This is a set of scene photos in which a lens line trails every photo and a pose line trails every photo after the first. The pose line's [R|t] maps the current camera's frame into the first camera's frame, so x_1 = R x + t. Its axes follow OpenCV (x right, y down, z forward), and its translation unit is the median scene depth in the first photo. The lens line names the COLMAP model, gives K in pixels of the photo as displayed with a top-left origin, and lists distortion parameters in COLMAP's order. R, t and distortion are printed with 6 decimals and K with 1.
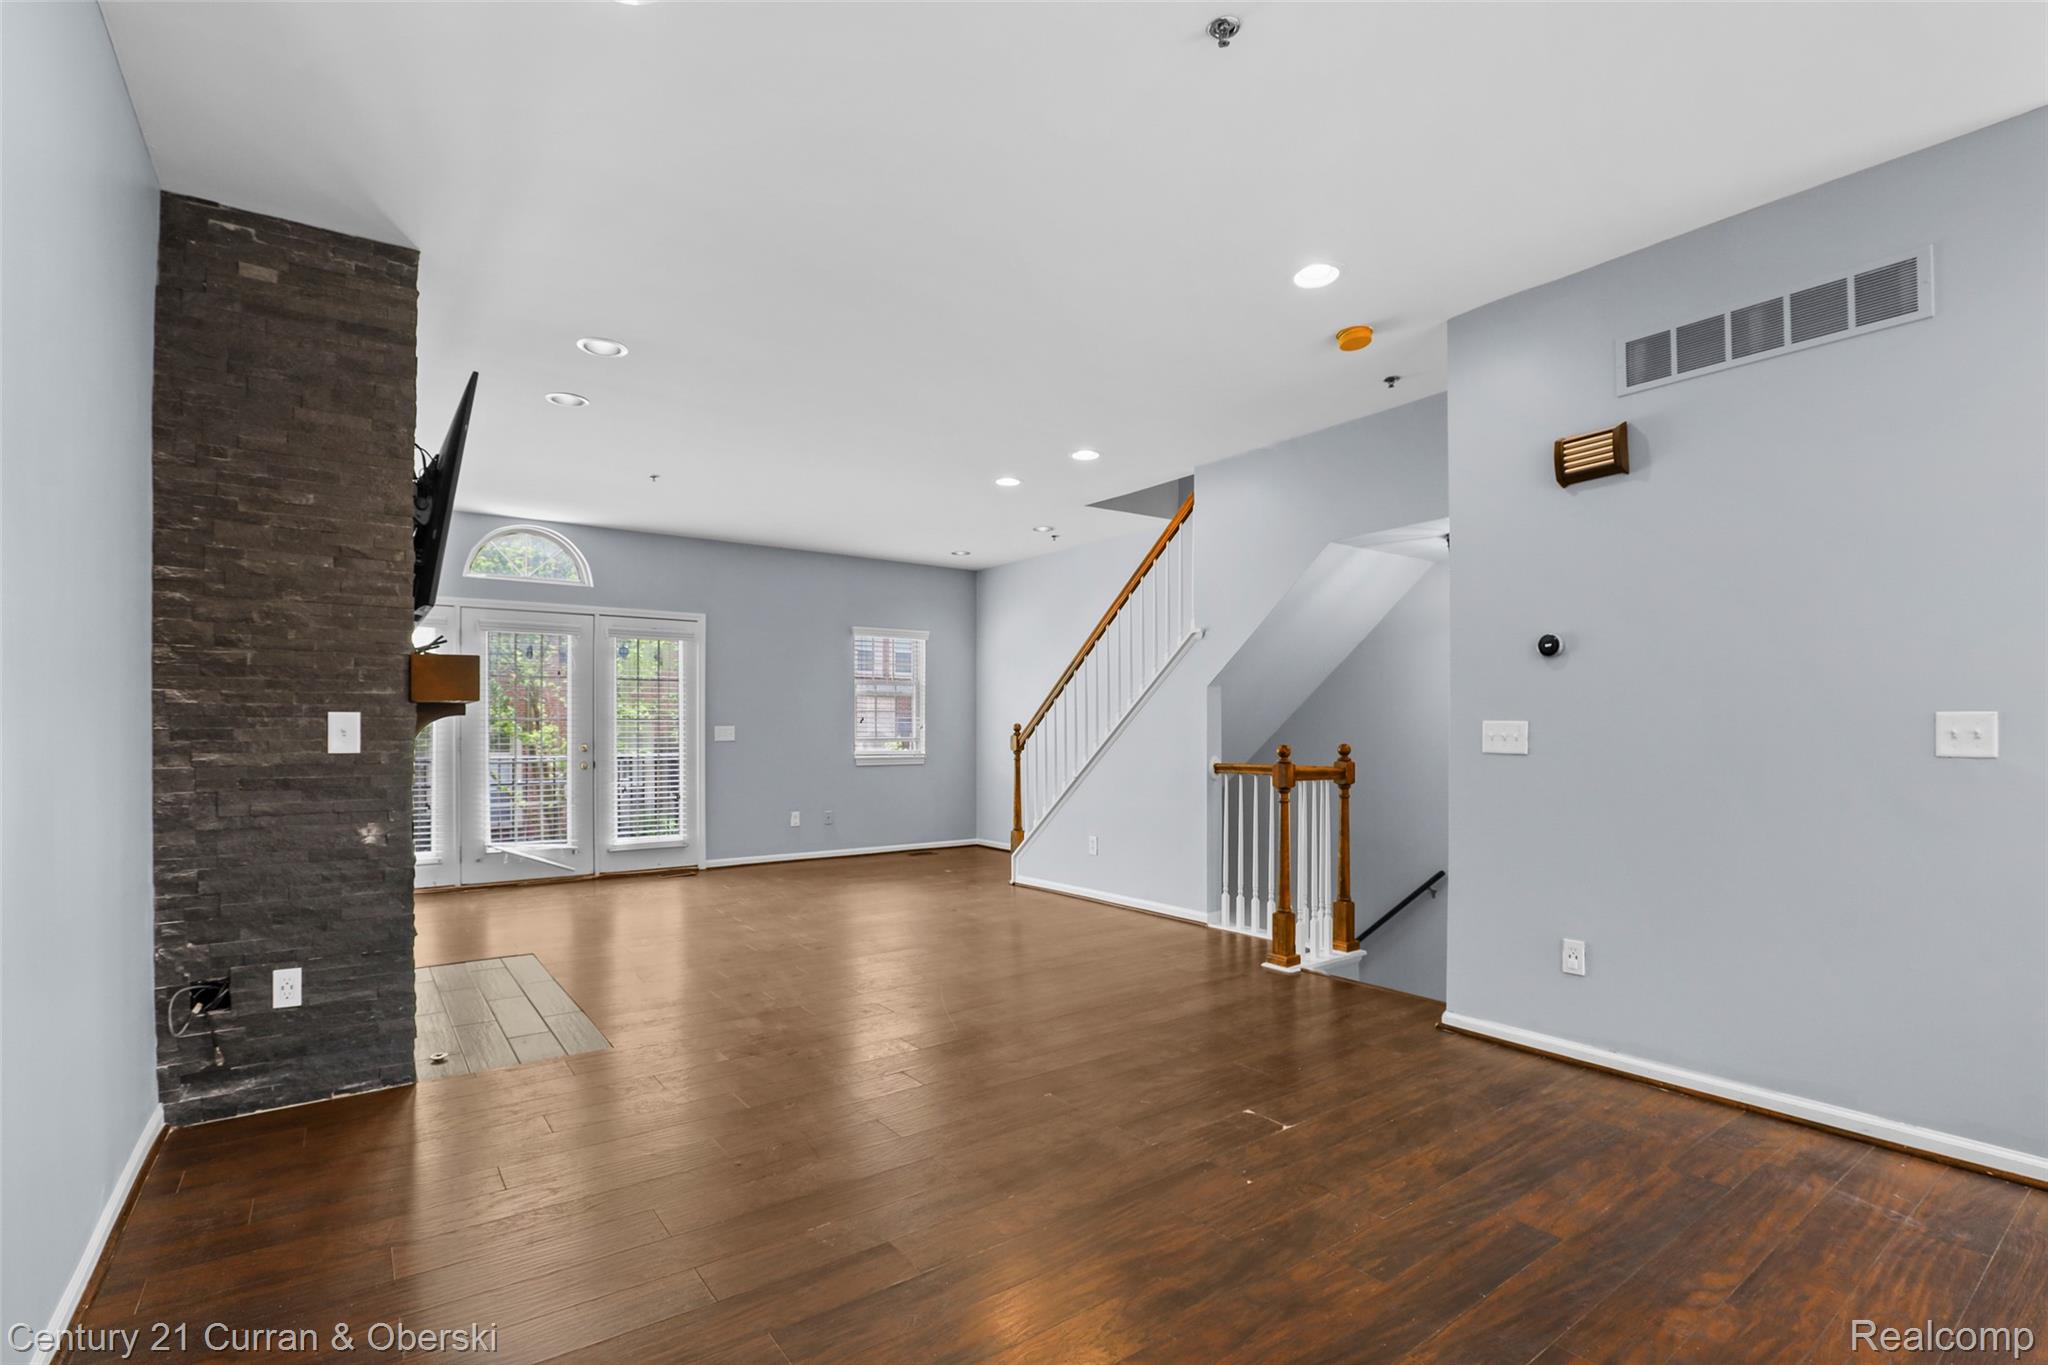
lens RADIAL K [[955.0, 0, 1031.9], [0, 955.0, 728.3], [0, 0, 1]] dist [-0.037344, 0.005273]
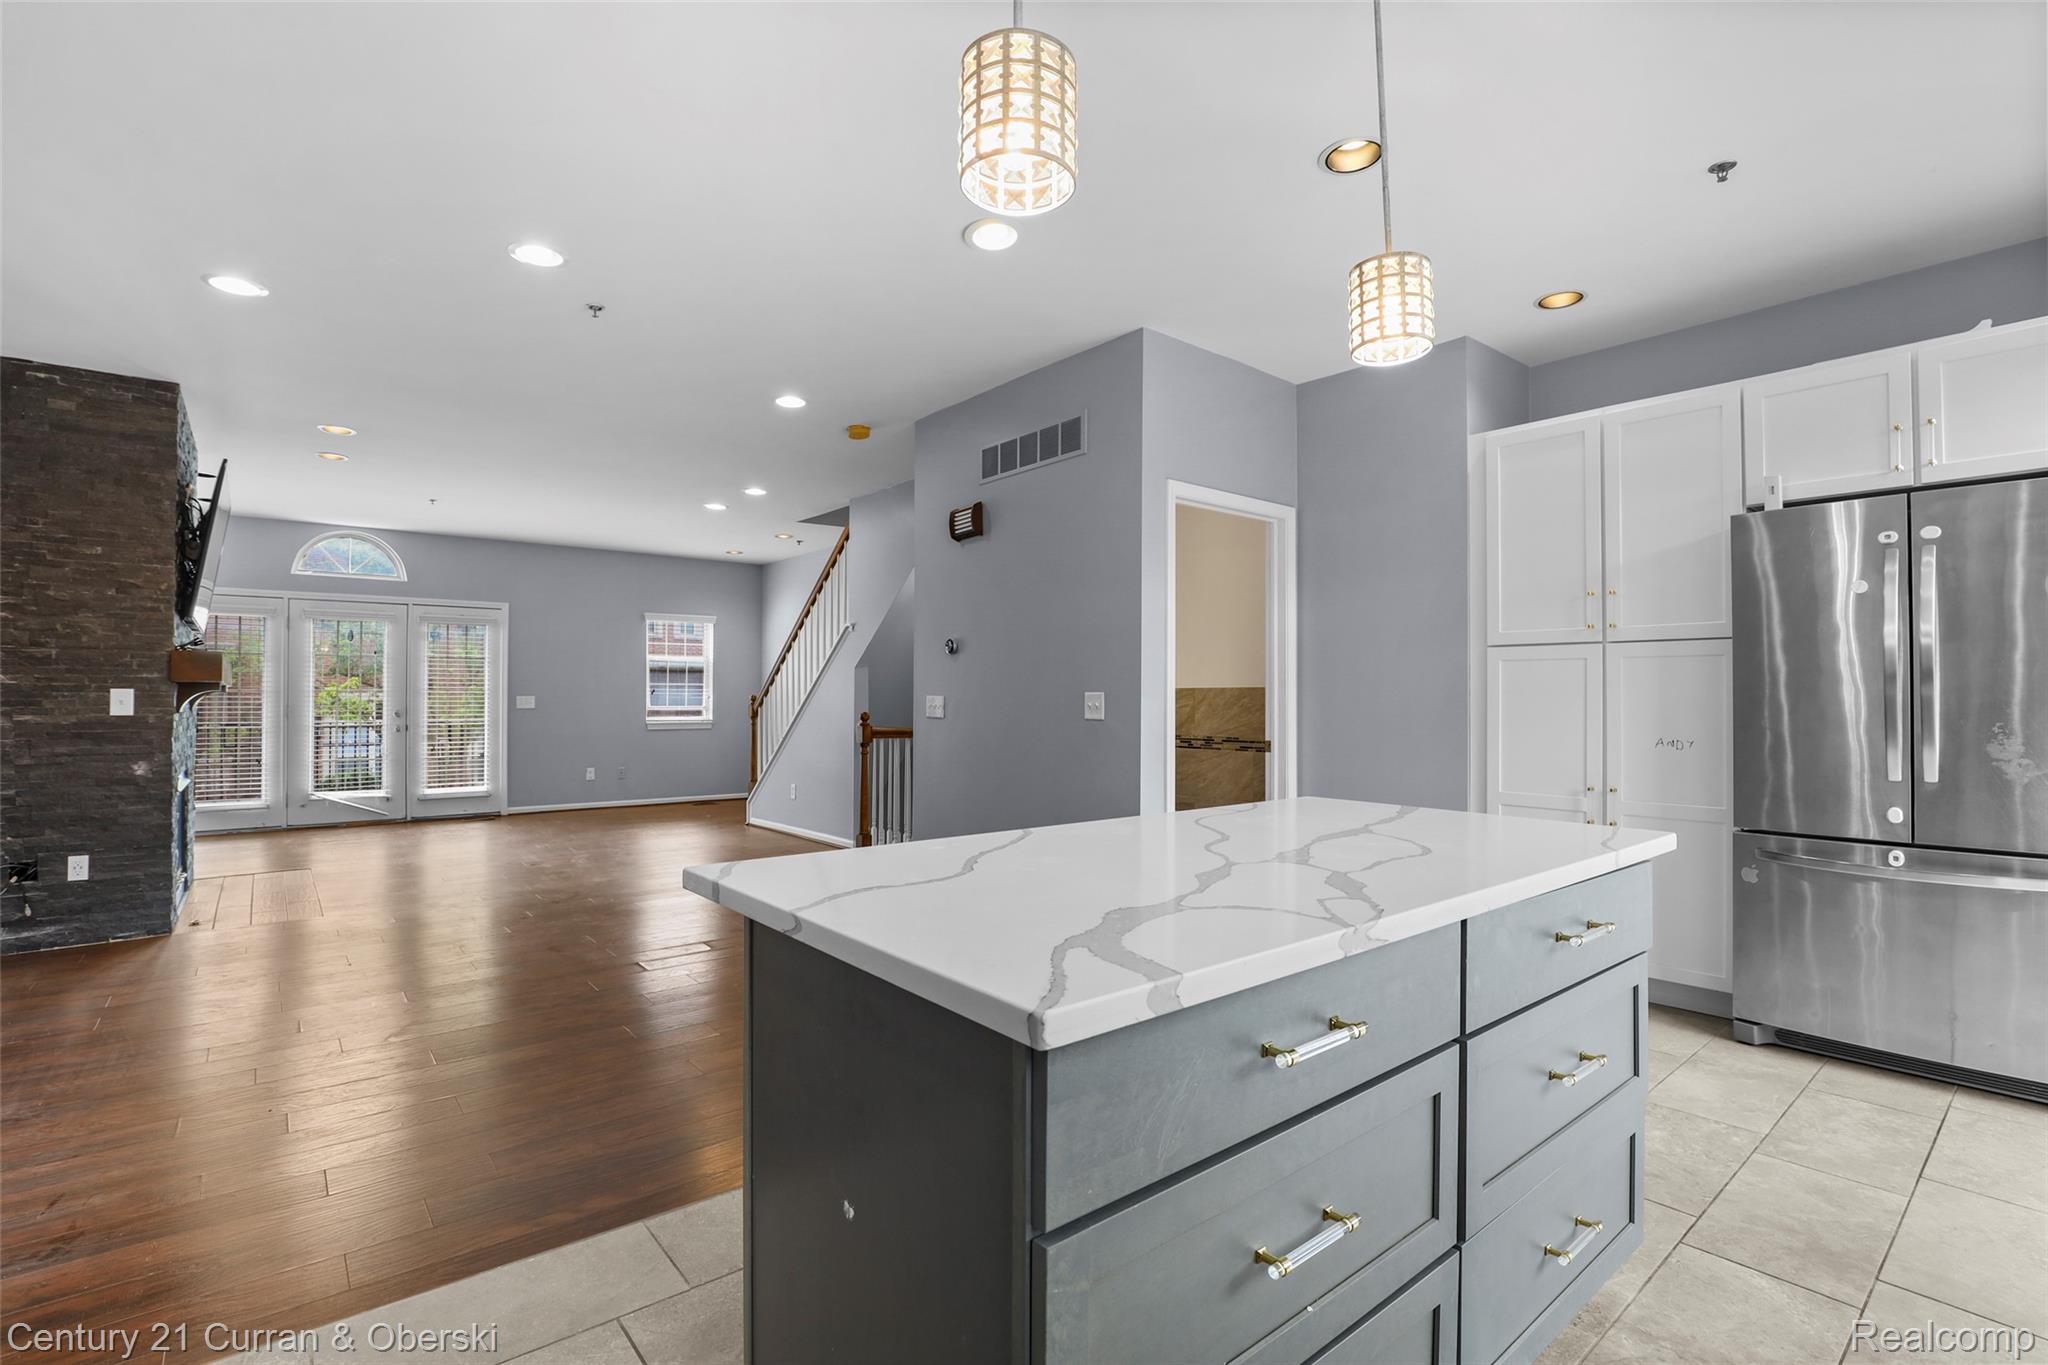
lens RADIAL K [[944.8, 0, 1032.2], [0, 944.8, 688.0], [0, 0, 1]] dist [-0.035572, 0.006630]
pose [[0.998417, 0.002682, 0.056182, 0.665747], [-0.002150, 0.999952, -0.009529, -0.007448], [-0.056205, 0.009393, 0.998375, -0.579998]]
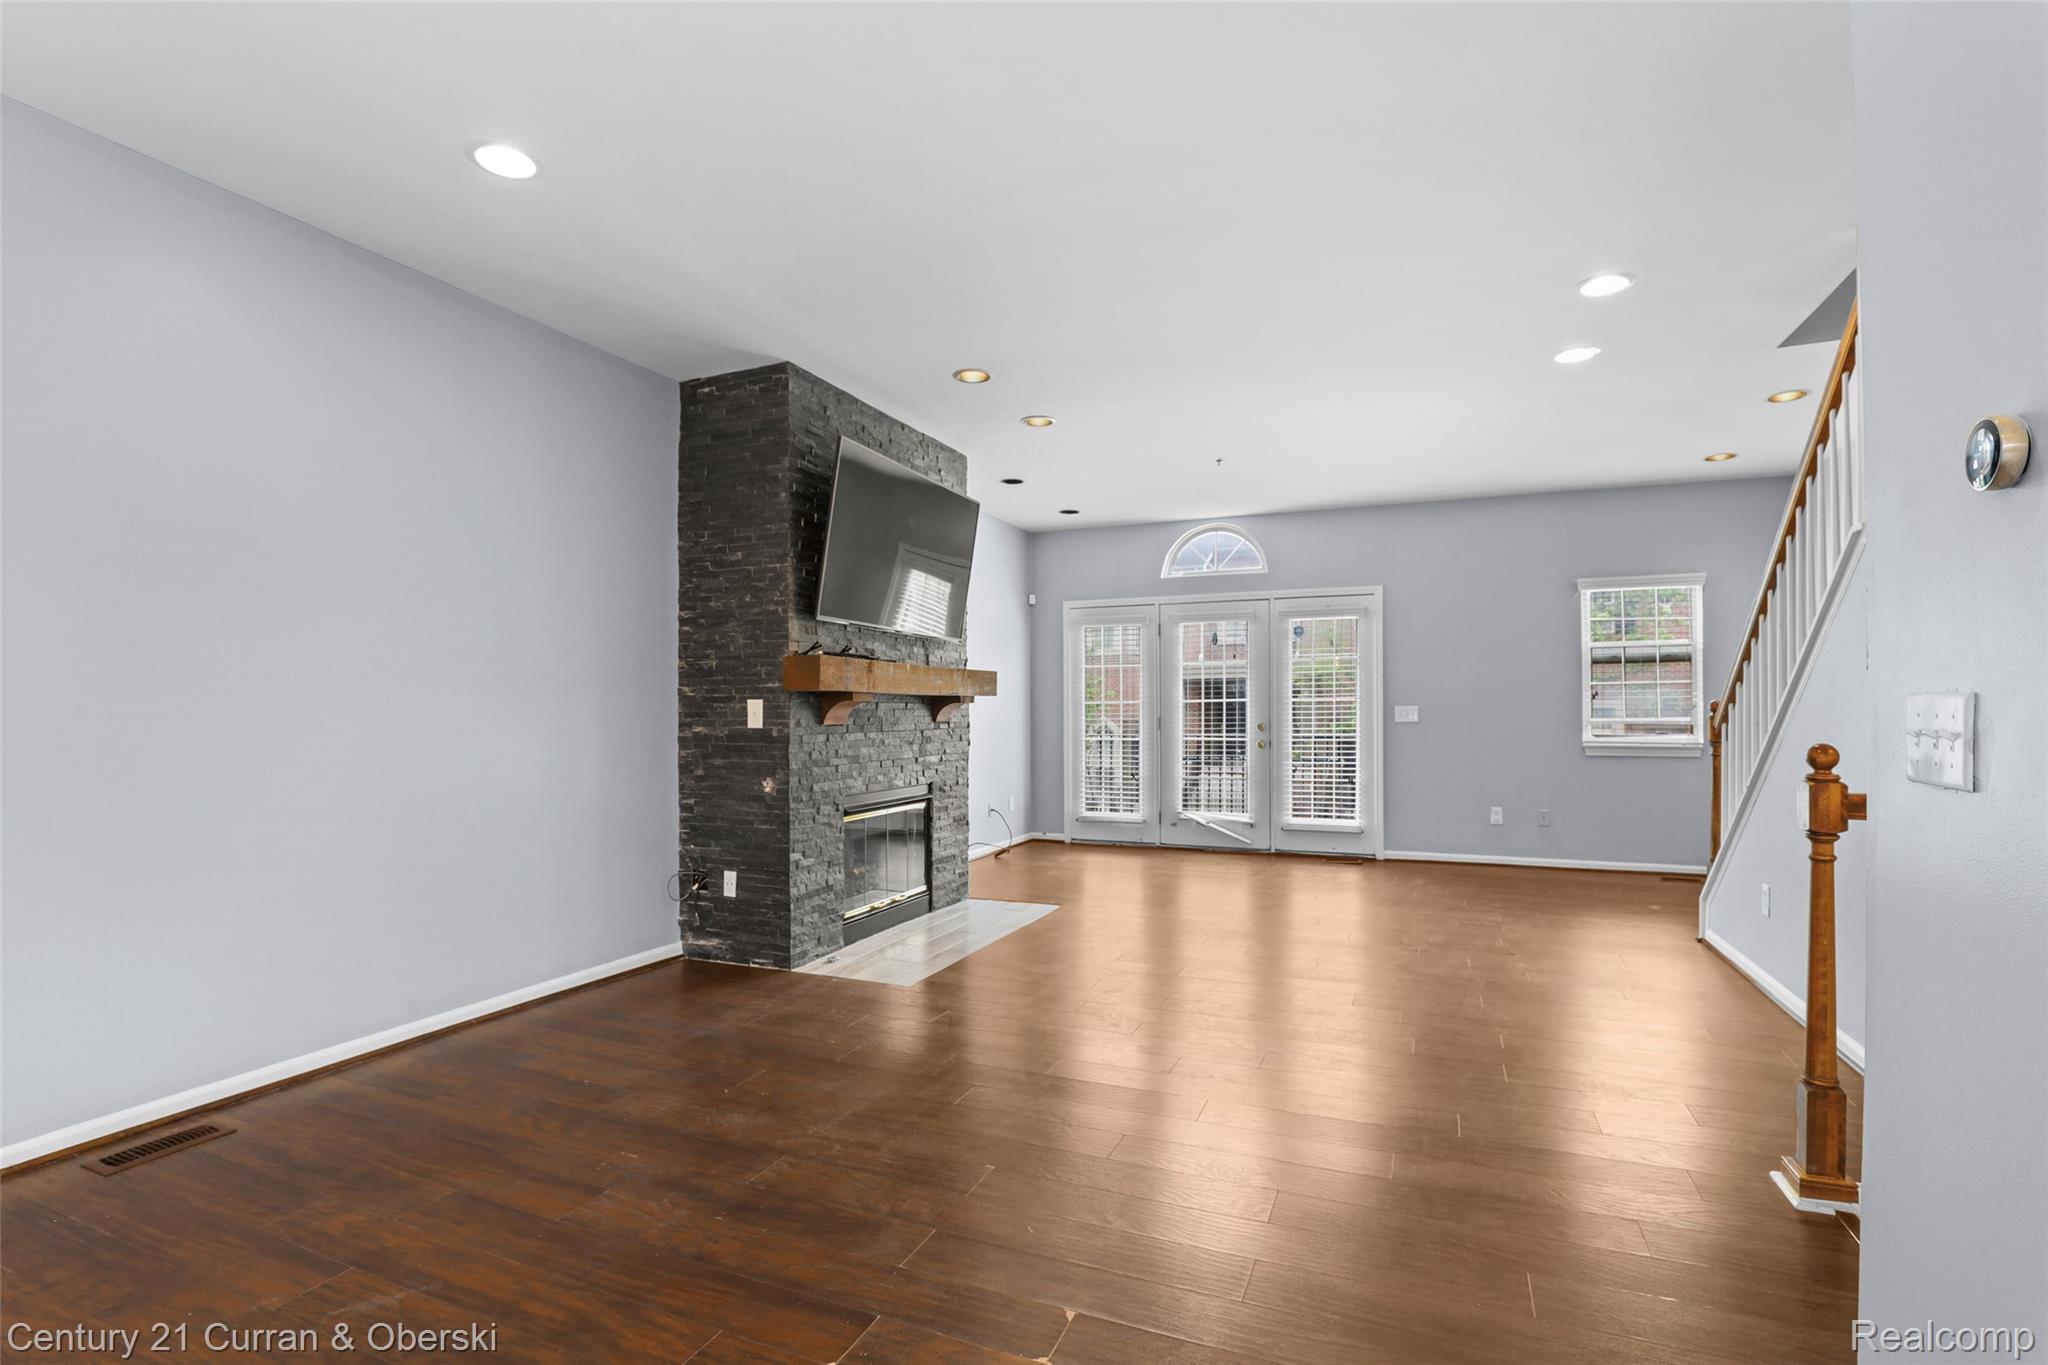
lens RADIAL K [[941.6, 0, 1029.5], [0, 941.6, 695.3], [0, 0, 1]] dist [-0.037532, 0.006205]
pose [[0.498829, -0.013624, -0.866593, 0.727815], [0.003288, 0.999899, -0.013827, -0.002232], [0.866694, 0.004048, 0.498824, 0.644145]]
